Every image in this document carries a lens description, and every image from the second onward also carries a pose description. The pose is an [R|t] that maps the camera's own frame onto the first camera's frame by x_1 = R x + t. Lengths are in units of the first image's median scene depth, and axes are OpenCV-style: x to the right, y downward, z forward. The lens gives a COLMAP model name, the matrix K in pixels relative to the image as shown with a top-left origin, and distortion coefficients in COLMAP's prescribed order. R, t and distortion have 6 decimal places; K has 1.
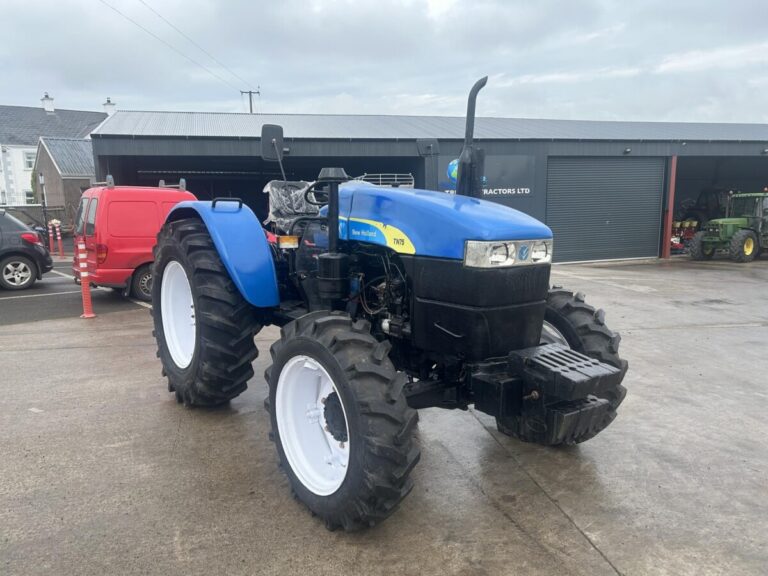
lens RADIAL K [[571.9, 0, 389.2], [0, 571.9, 292.4], [0, 0, 1]] dist [0.054137, -0.052837]
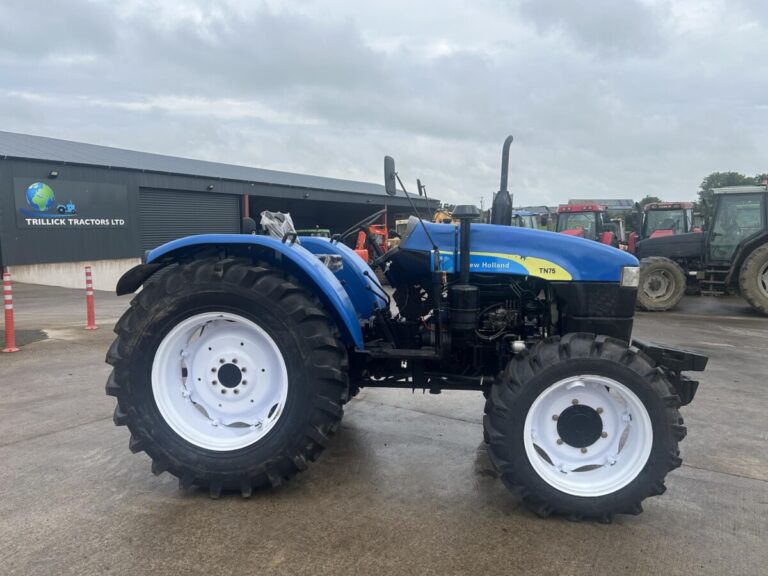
lens RADIAL K [[571.9, 0, 383.4], [0, 571.9, 295.2], [0, 0, 1]] dist [0.054137, -0.052837]
pose [[0.702431, -0.067428, 0.708551, -0.876464], [0.103489, 0.994599, -0.007947, -0.054217], [-0.704188, 0.078909, 0.705615, 0.347516]]
